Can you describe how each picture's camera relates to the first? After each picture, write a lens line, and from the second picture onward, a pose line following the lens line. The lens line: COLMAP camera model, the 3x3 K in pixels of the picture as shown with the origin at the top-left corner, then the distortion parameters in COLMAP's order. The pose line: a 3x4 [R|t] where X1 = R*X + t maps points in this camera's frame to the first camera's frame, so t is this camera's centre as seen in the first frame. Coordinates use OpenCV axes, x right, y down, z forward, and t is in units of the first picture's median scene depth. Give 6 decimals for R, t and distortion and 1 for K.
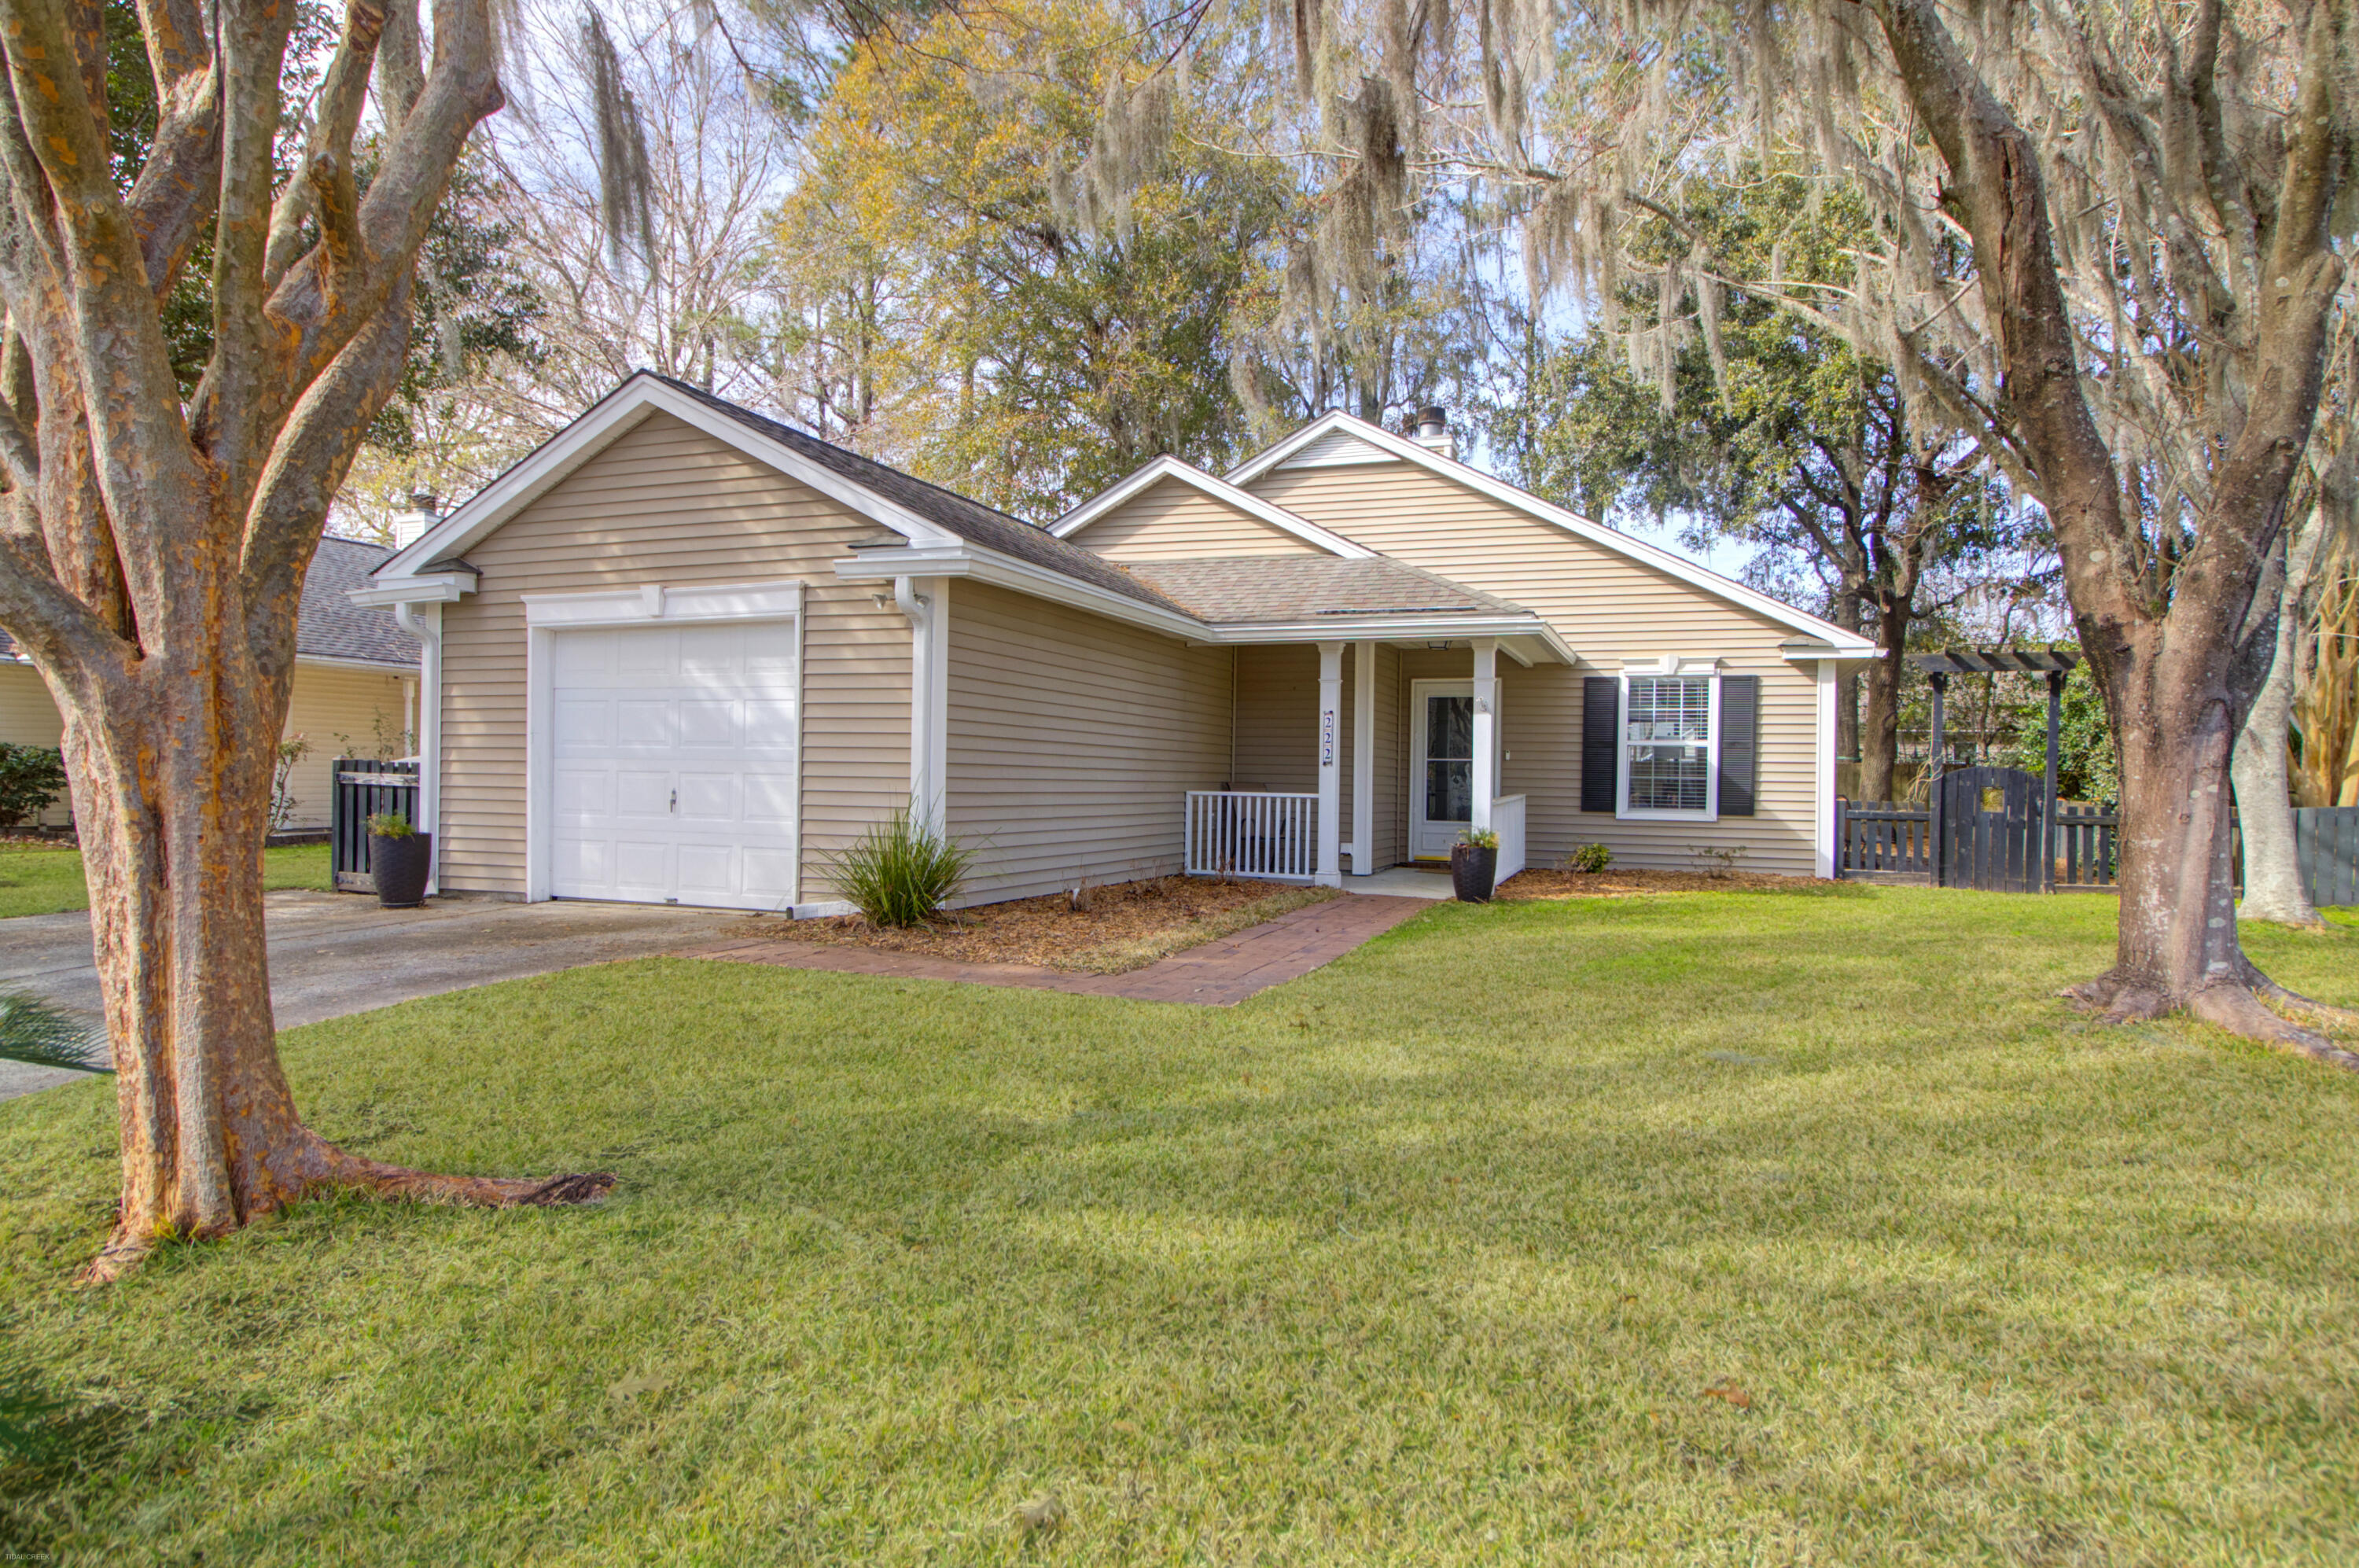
lens RADIAL K [[1336.9, 0, 1179.5], [0, 1336.9, 784.0], [0, 0, 1]] dist [0.001278, 0.000918]
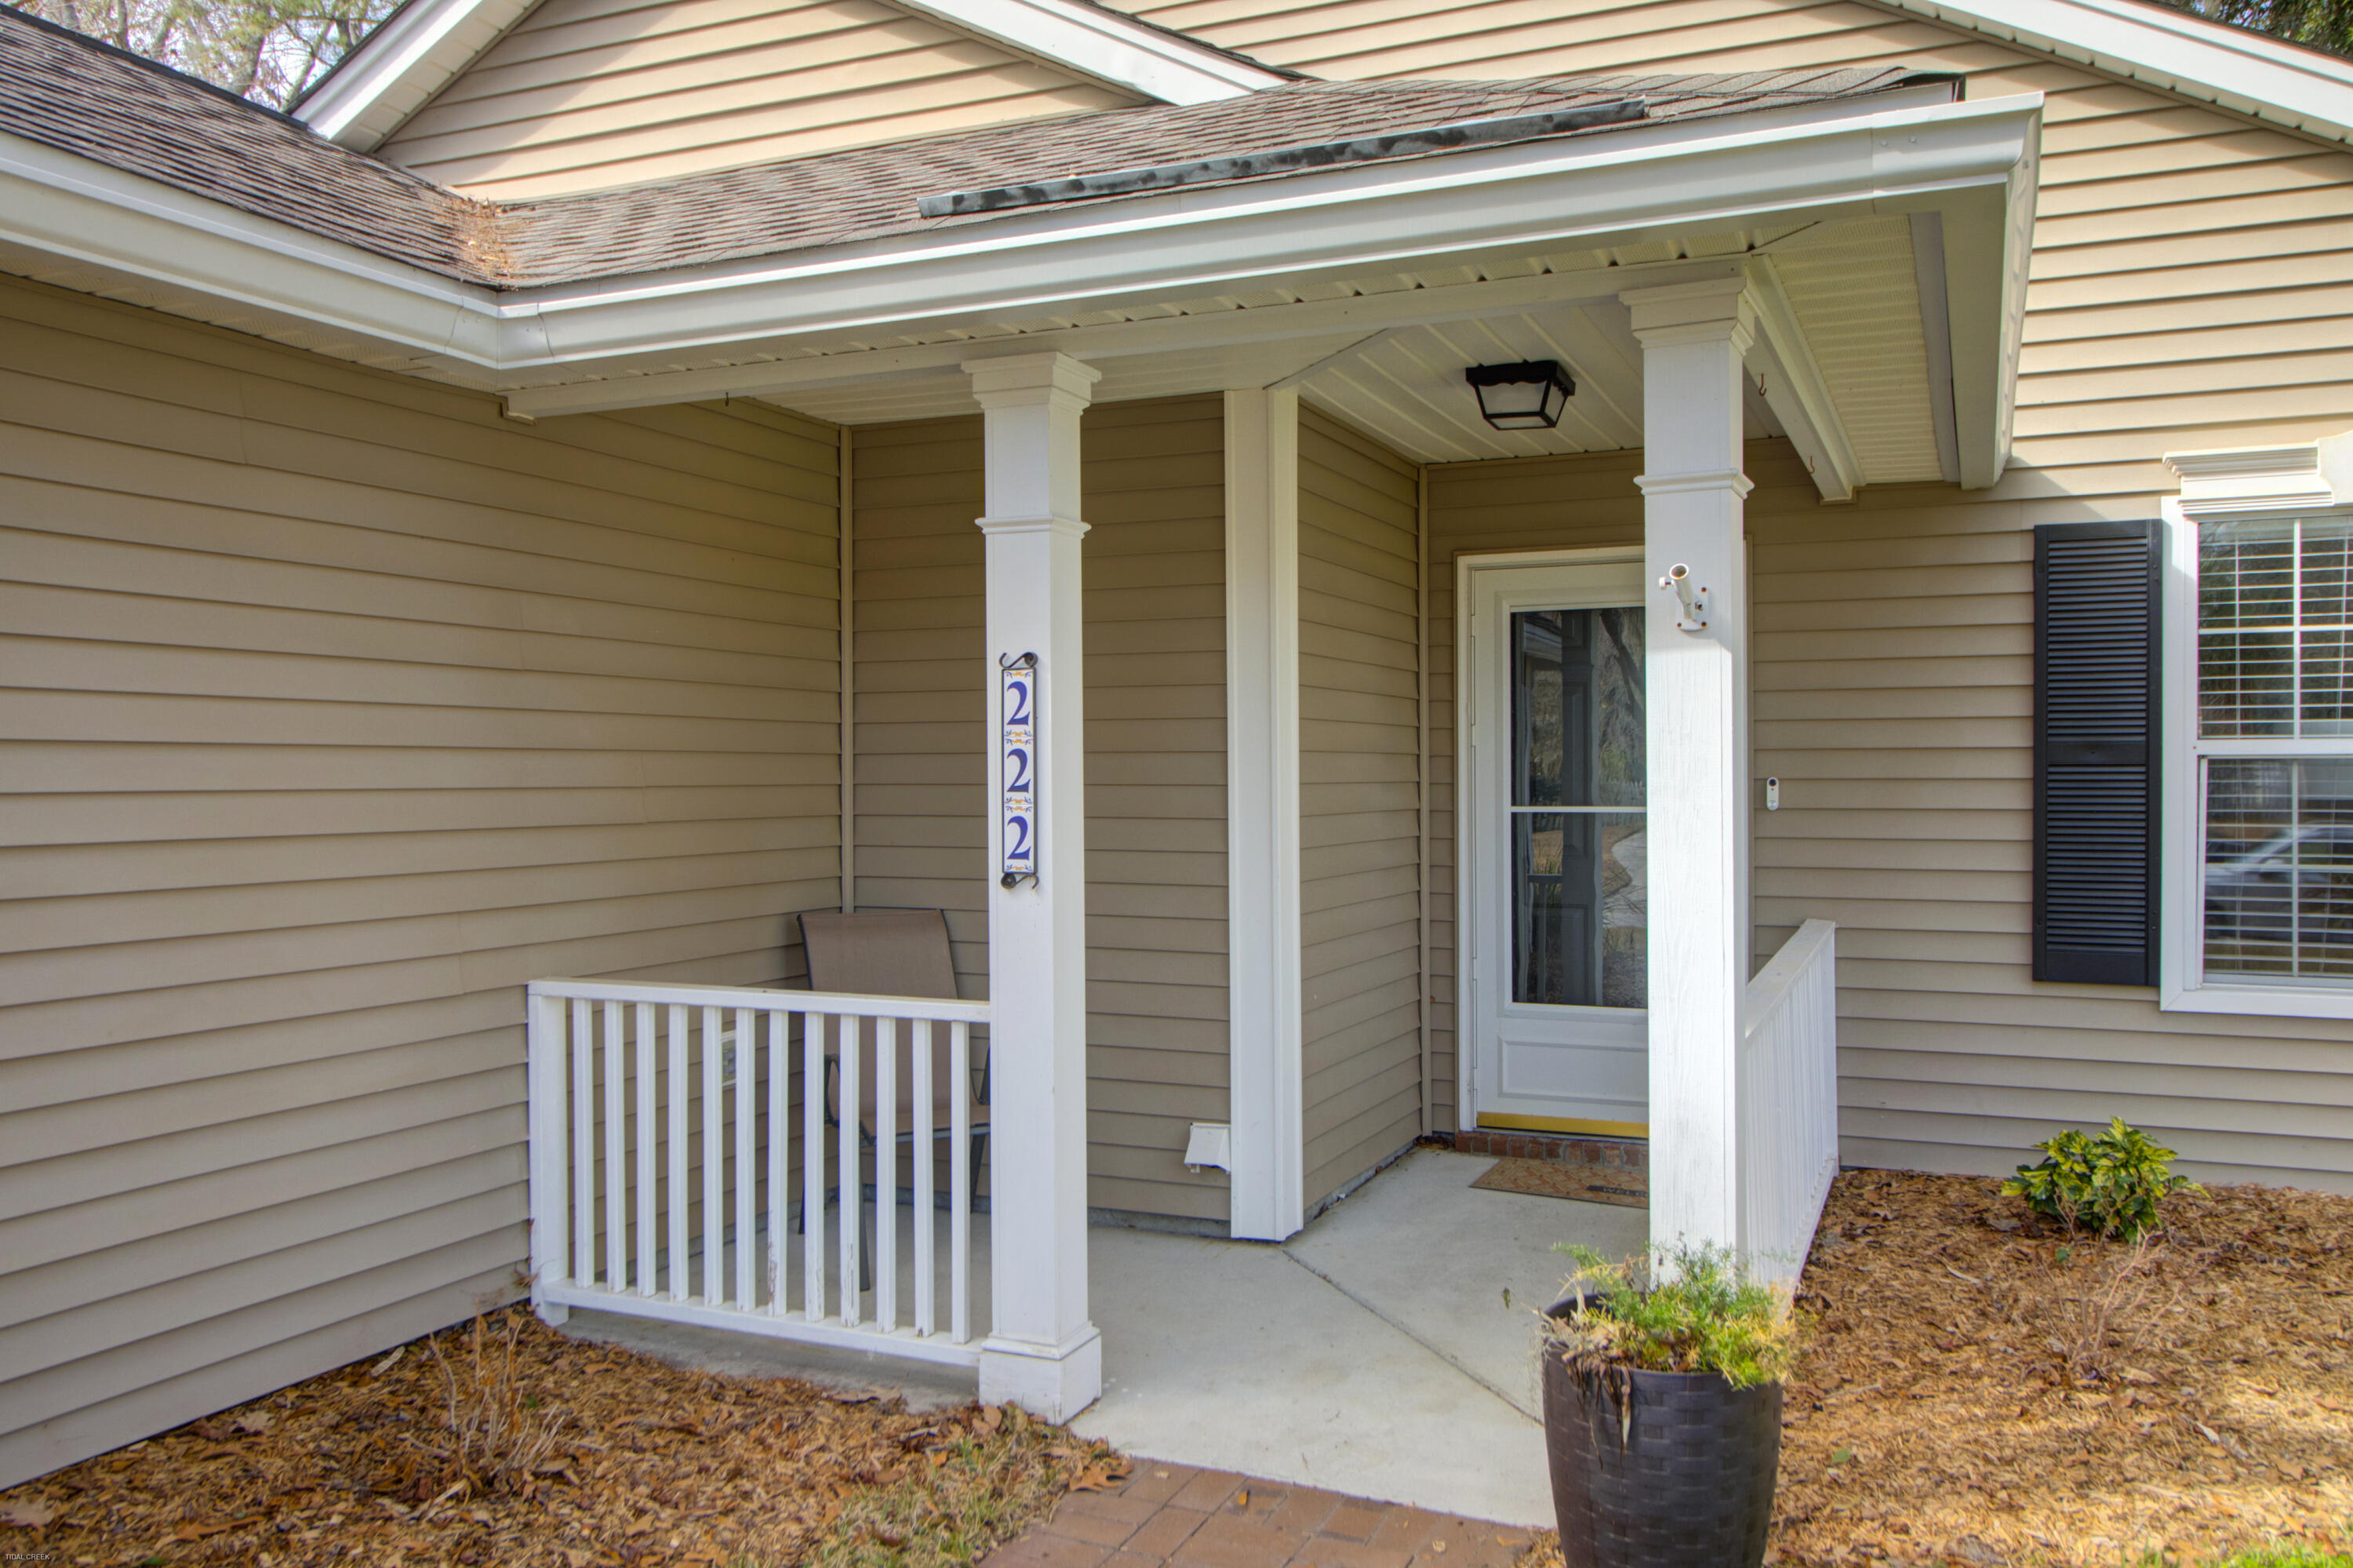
lens RADIAL K [[1836.2, 0, 1176.5], [0, 1836.2, 784.0], [0, 0, 1]] dist [-0.003403, -0.001441]
pose [[0.998738, -0.020247, -0.045966, 0.150803], [0.020290, 0.999794, 0.000486, -0.031163], [0.045947, -0.001418, 0.998943, 0.671846]]
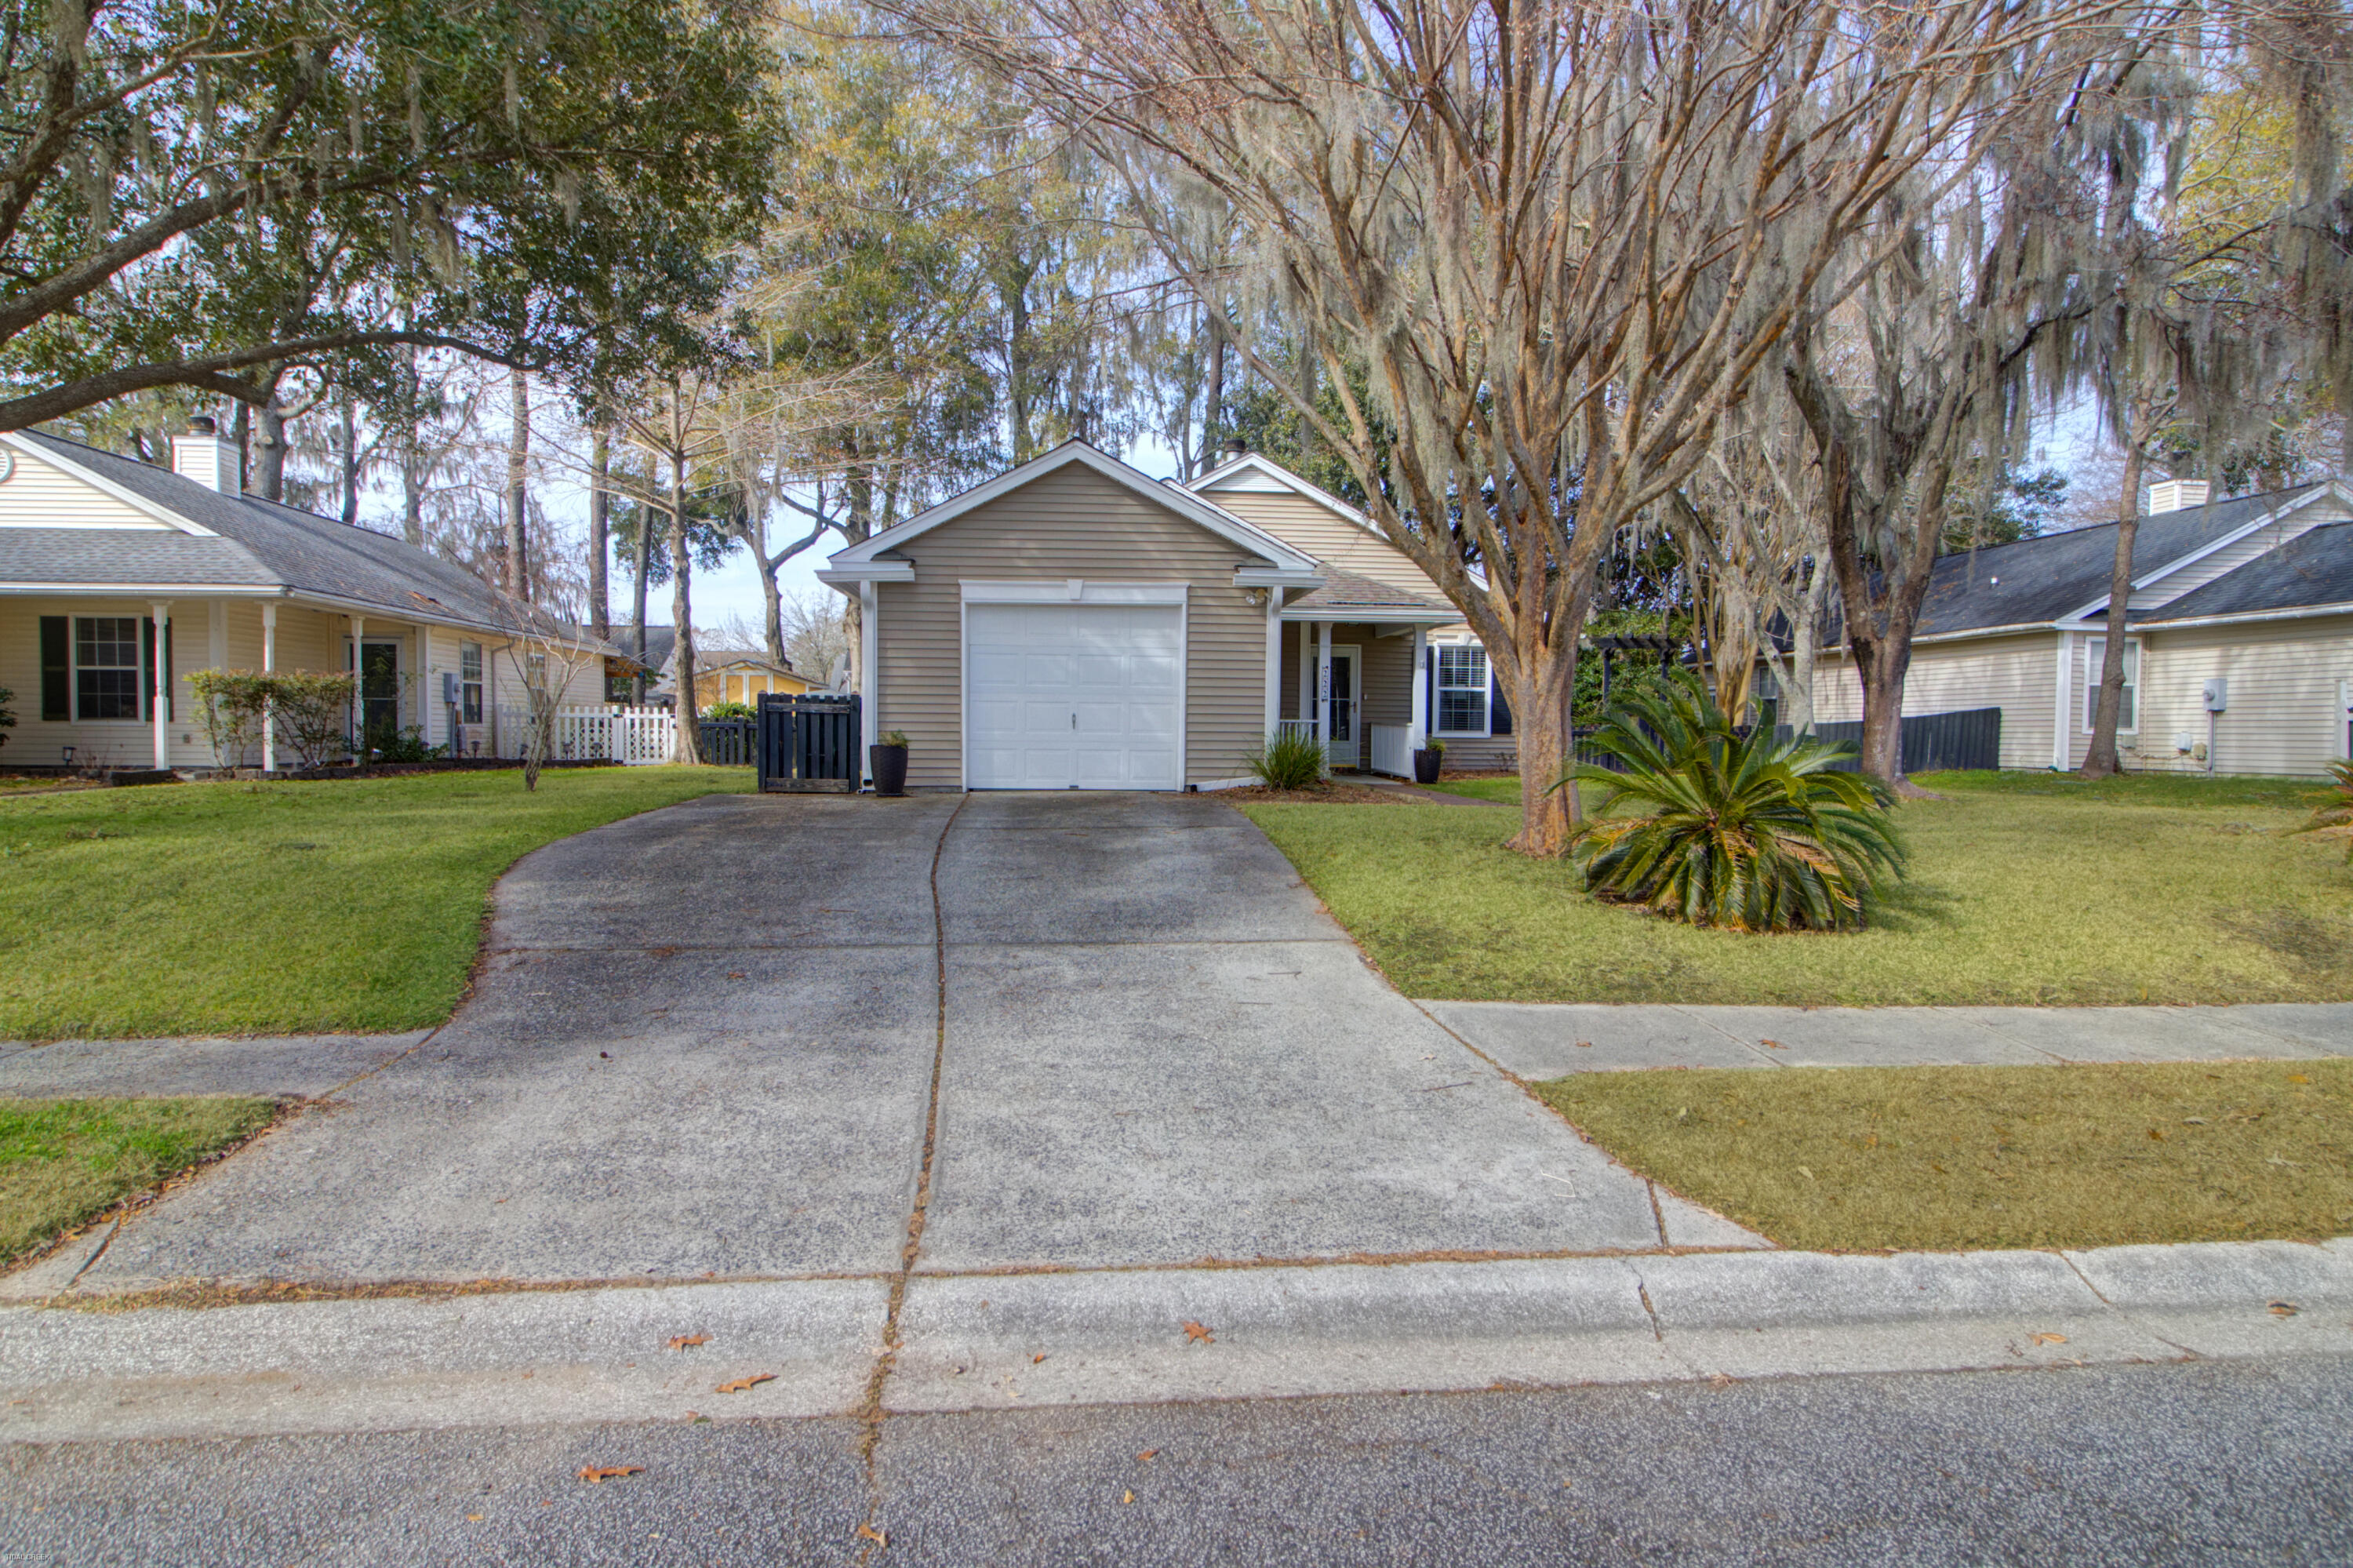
lens RADIAL K [[1333.5, 0, 1176.5], [0, 1333.5, 784.0], [0, 0, 1]] dist [0.001278, 0.000918]
pose [[0.906695, -0.021483, 0.421239, -0.675277], [0.004472, 0.999136, 0.041330, 0.016962], [-0.421763, -0.035590, 0.906007, -0.319678]]
